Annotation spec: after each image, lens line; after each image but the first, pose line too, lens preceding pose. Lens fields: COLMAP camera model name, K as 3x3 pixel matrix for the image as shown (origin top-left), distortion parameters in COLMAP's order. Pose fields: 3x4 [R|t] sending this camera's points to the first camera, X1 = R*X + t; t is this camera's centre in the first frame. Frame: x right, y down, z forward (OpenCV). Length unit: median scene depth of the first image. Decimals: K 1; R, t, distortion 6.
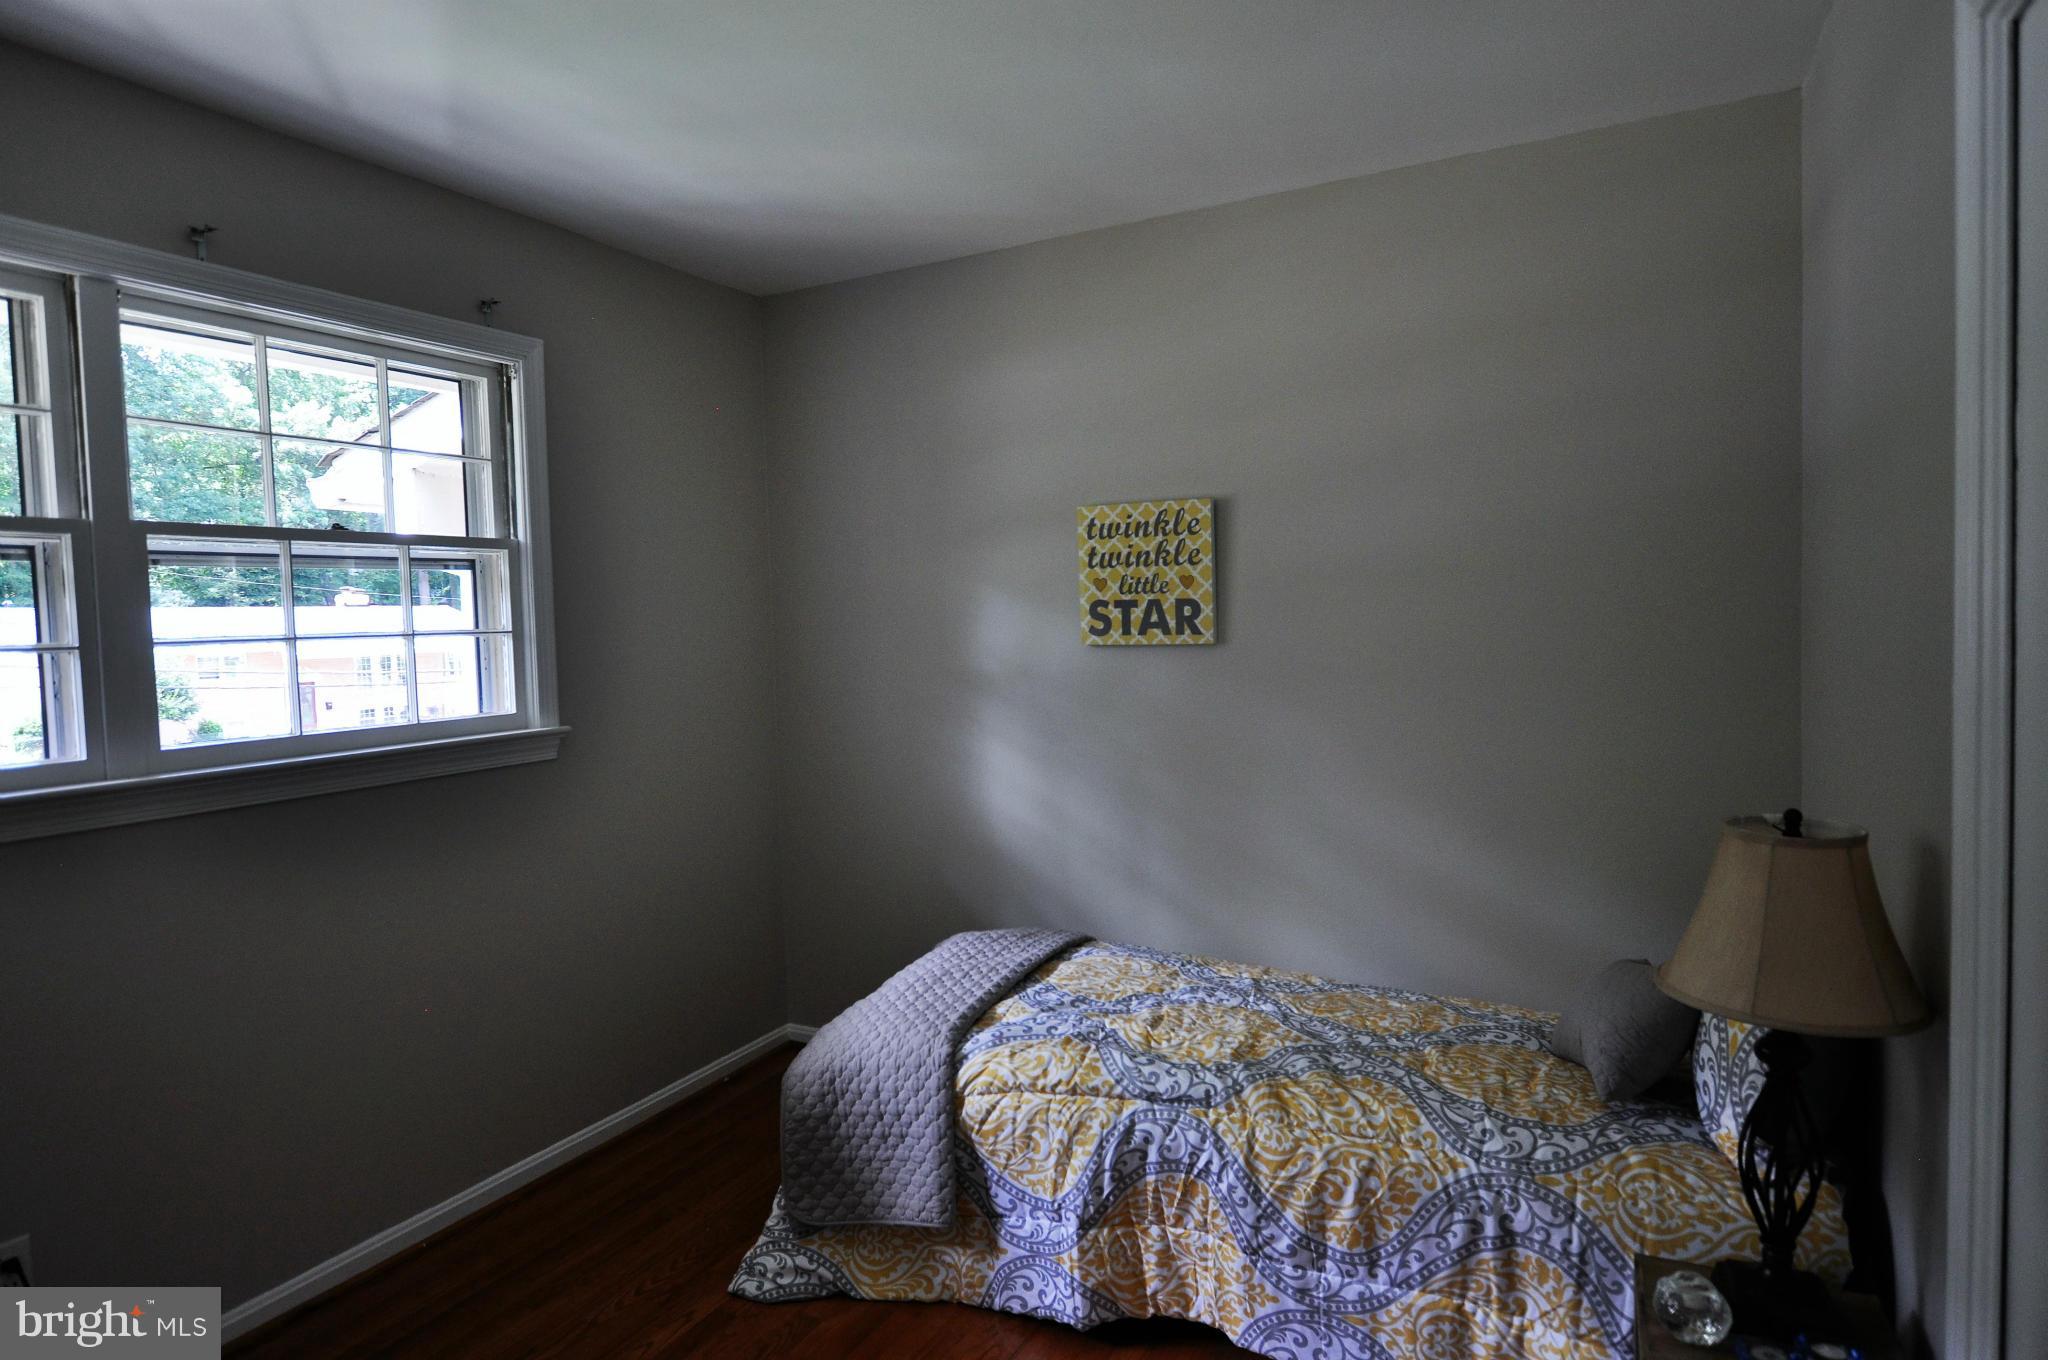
lens RADIAL K [[1319.7, 0, 1116.8], [0, 1319.7, 684.8], [0, 0, 1]] dist [-0.015413, 0.004721]
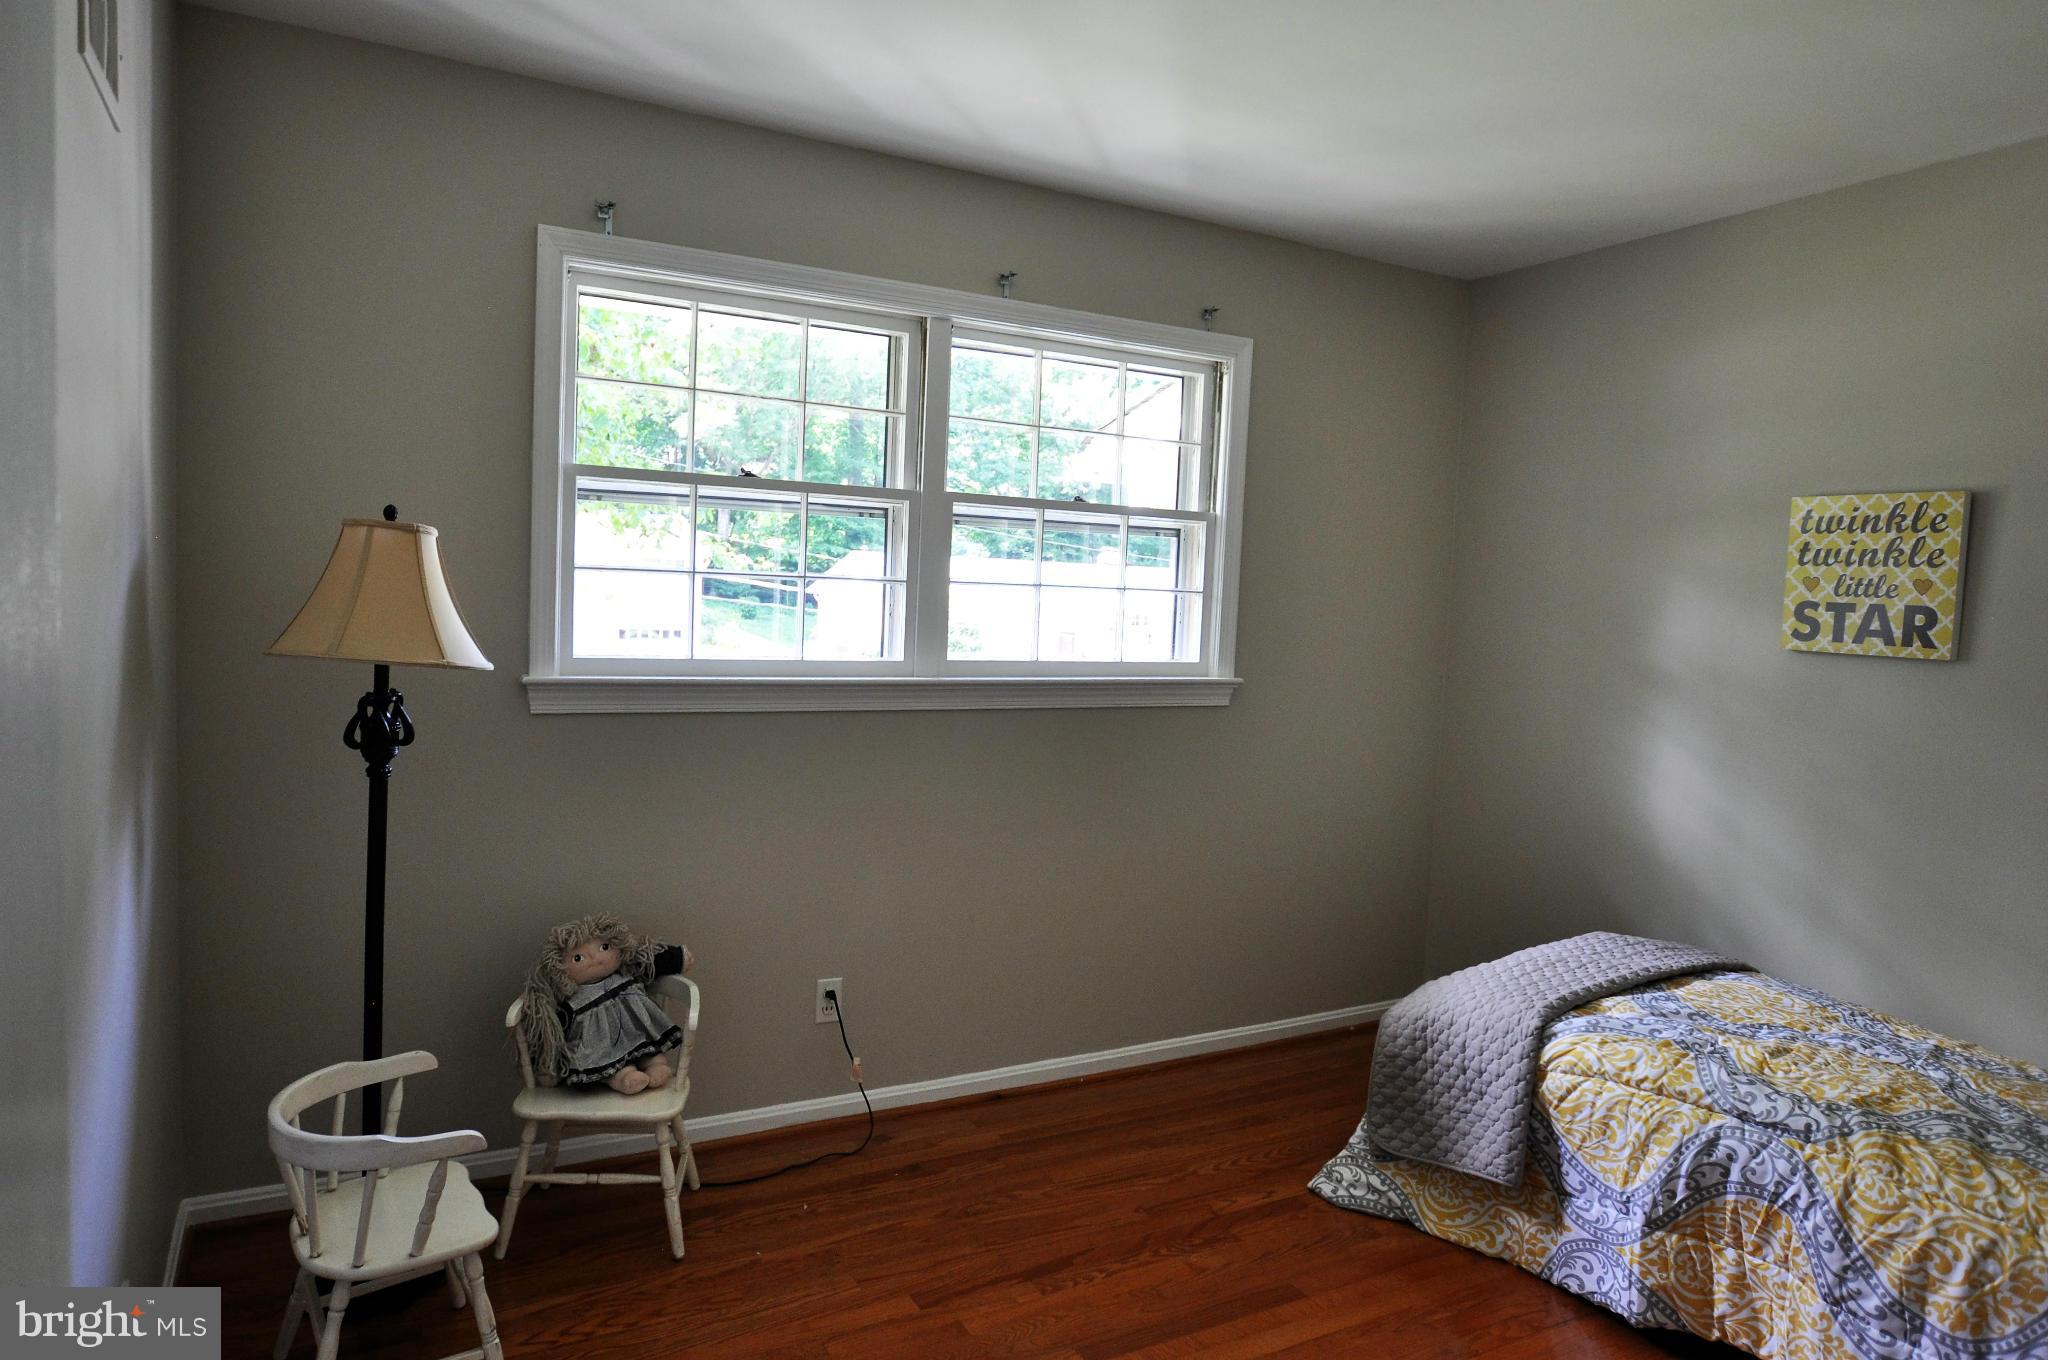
lens RADIAL K [[1625.1, 0, 1024.0], [0, 1625.1, 680.0], [0, 0, 1]] dist [-0.007928, 0.000868]
pose [[0.822397, 0.091637, -0.561485, 0.232013], [-0.094875, 0.995213, 0.023463, 0.018930], [0.560947, 0.033975, 0.827154, -0.284490]]
